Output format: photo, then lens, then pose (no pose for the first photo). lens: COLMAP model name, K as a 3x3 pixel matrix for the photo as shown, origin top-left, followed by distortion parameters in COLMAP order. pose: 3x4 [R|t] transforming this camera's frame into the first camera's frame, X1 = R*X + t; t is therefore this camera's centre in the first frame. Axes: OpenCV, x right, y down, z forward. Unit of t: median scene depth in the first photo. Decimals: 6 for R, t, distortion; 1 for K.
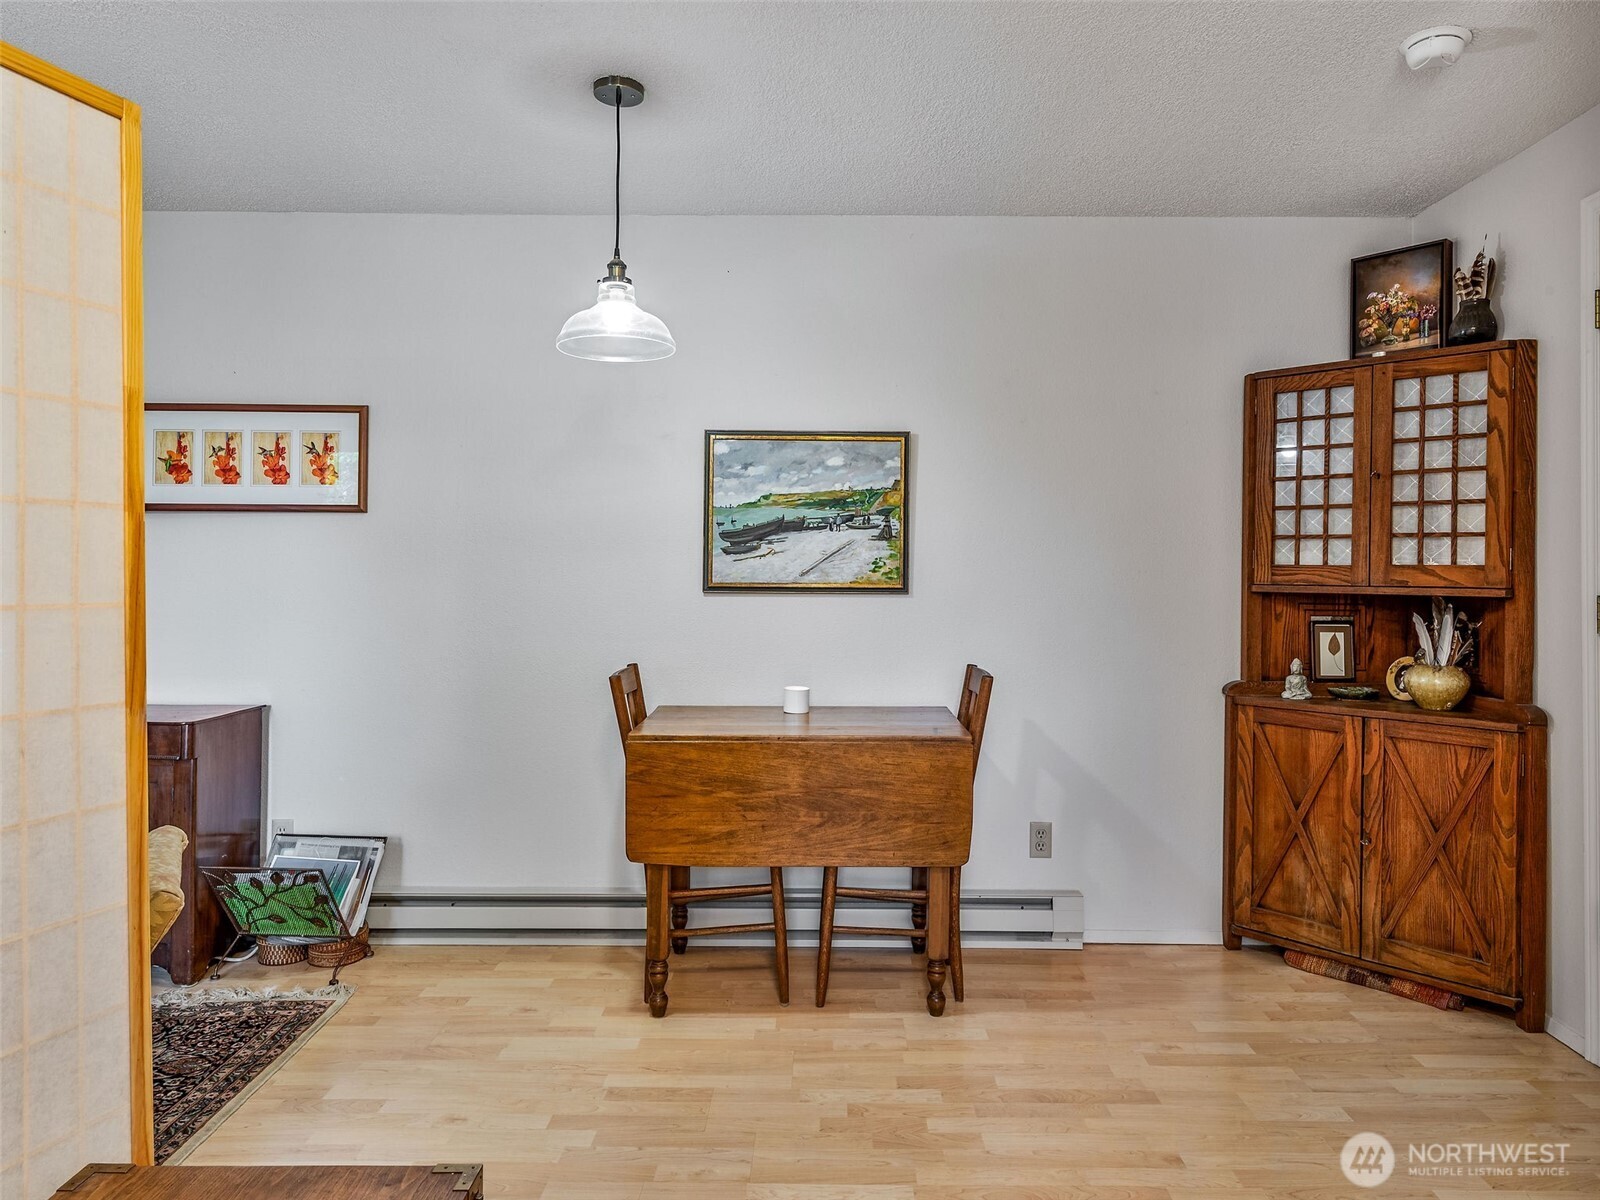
lens RADIAL K [[982.2, 0, 800.0], [0, 982.2, 600.0], [0, 0, 1]] dist [-0.005119, -0.001804]
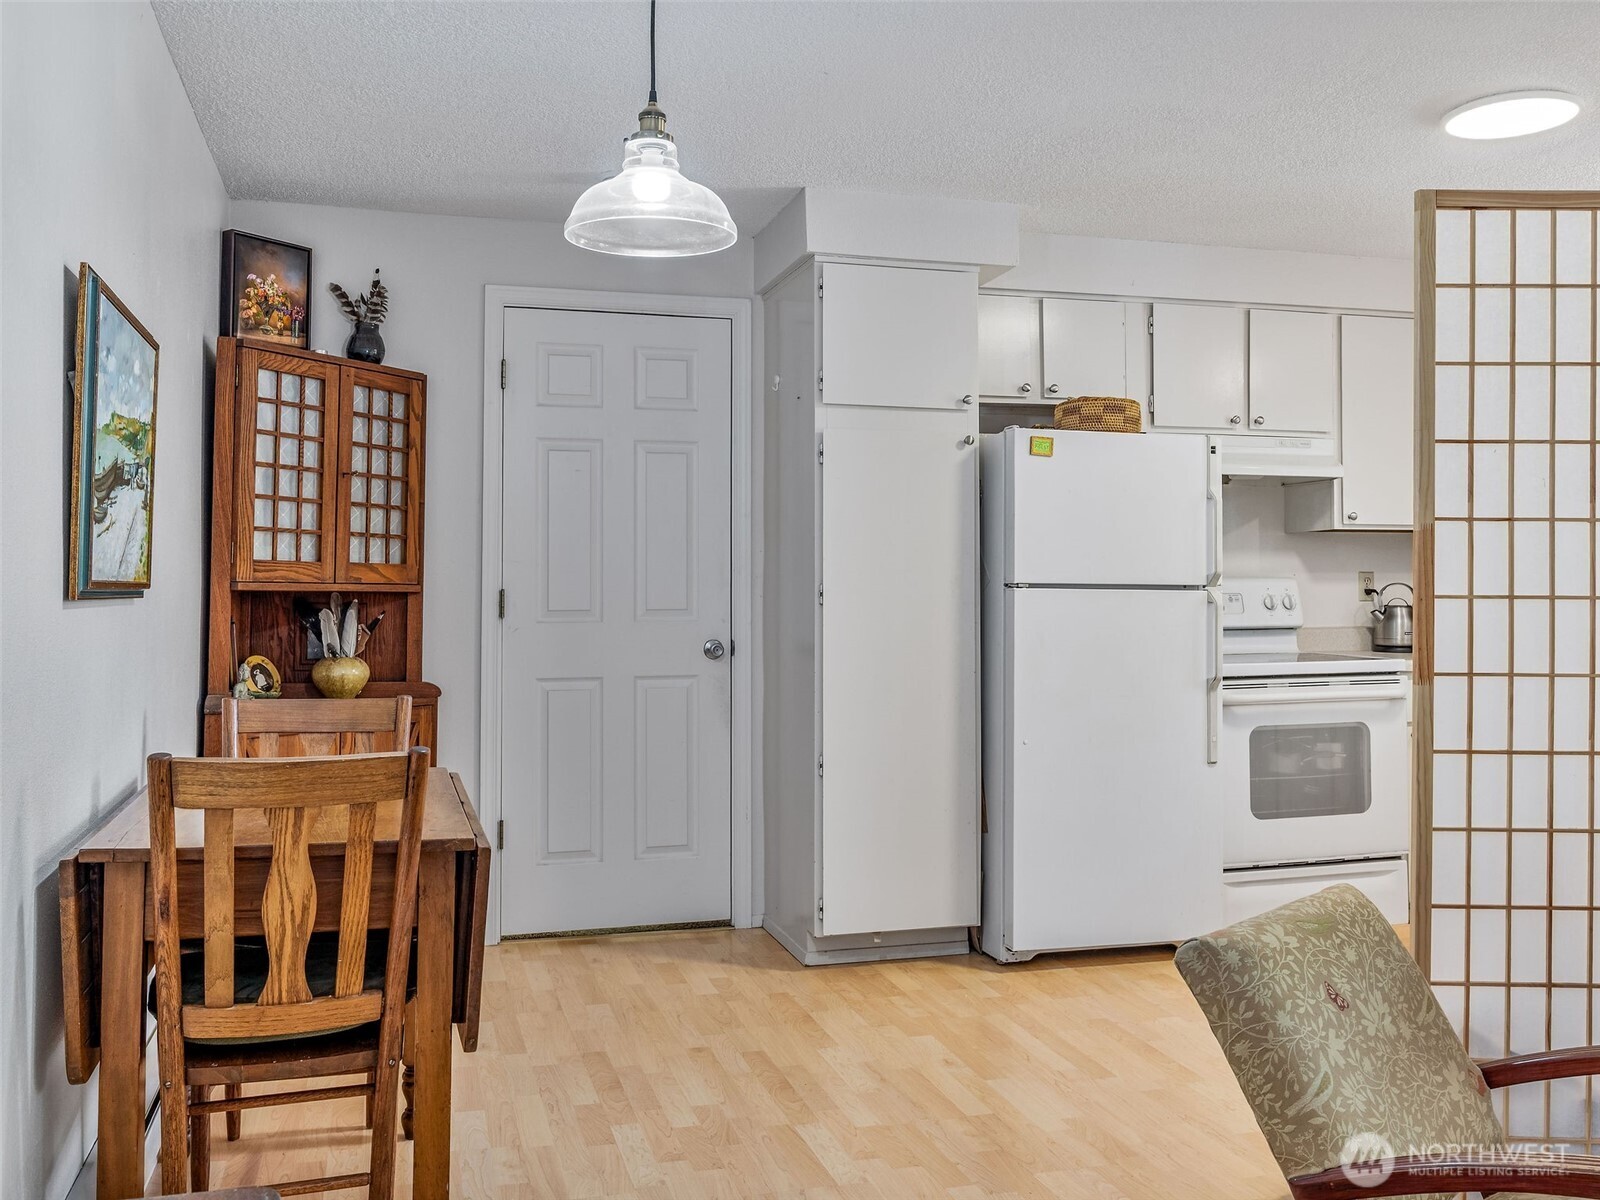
lens RADIAL K [[1322.5, 0, 800.0], [0, 1322.5, 600.0], [0, 0, 1]] dist [0.005645, 0.004454]
pose [[-0.241341, -0.014005, 0.970339, -0.837329], [0.019645, 0.999620, 0.019313, -0.013260], [-0.970241, 0.023724, -0.240975, 0.846833]]
